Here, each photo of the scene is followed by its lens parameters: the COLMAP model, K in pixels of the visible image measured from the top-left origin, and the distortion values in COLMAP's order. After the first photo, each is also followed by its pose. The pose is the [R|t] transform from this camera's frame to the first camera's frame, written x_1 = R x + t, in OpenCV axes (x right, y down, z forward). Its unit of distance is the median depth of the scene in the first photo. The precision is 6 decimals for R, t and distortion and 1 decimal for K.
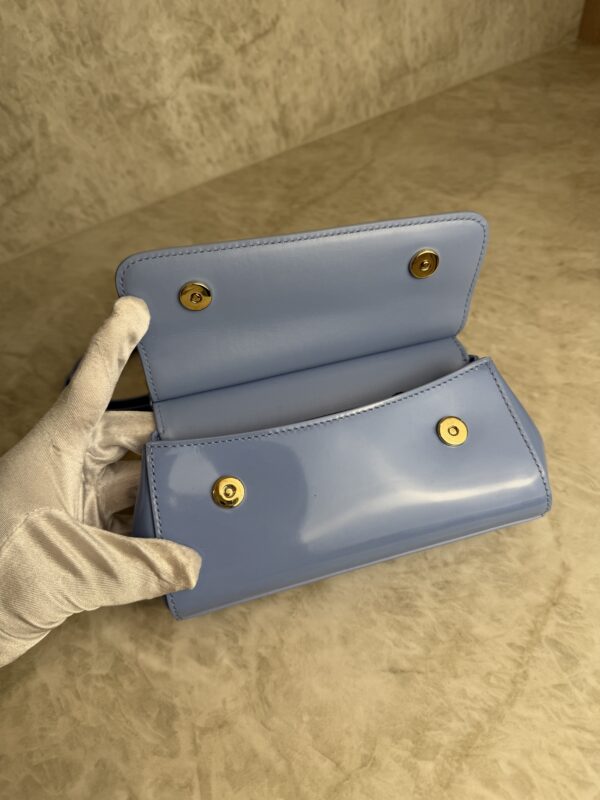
lens RADIAL K [[595.1, 0, 301.5], [0, 595.1, 402.1], [0, 0, 1]] dist [-0.032698, 0.005107]
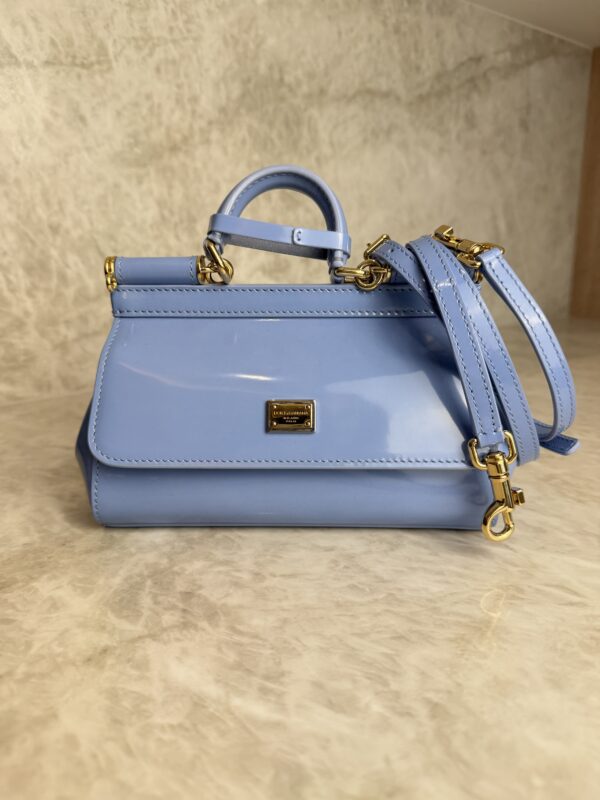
lens RADIAL K [[590.8, 0, 301.0], [0, 590.8, 402.1], [0, 0, 1]] dist [-0.035360, 0.000031]
pose [[0.998243, 0.056460, 0.017960, -0.121471], [-0.039063, 0.855113, -0.516967, 0.249663], [-0.044546, 0.515357, 0.855817, 0.162628]]
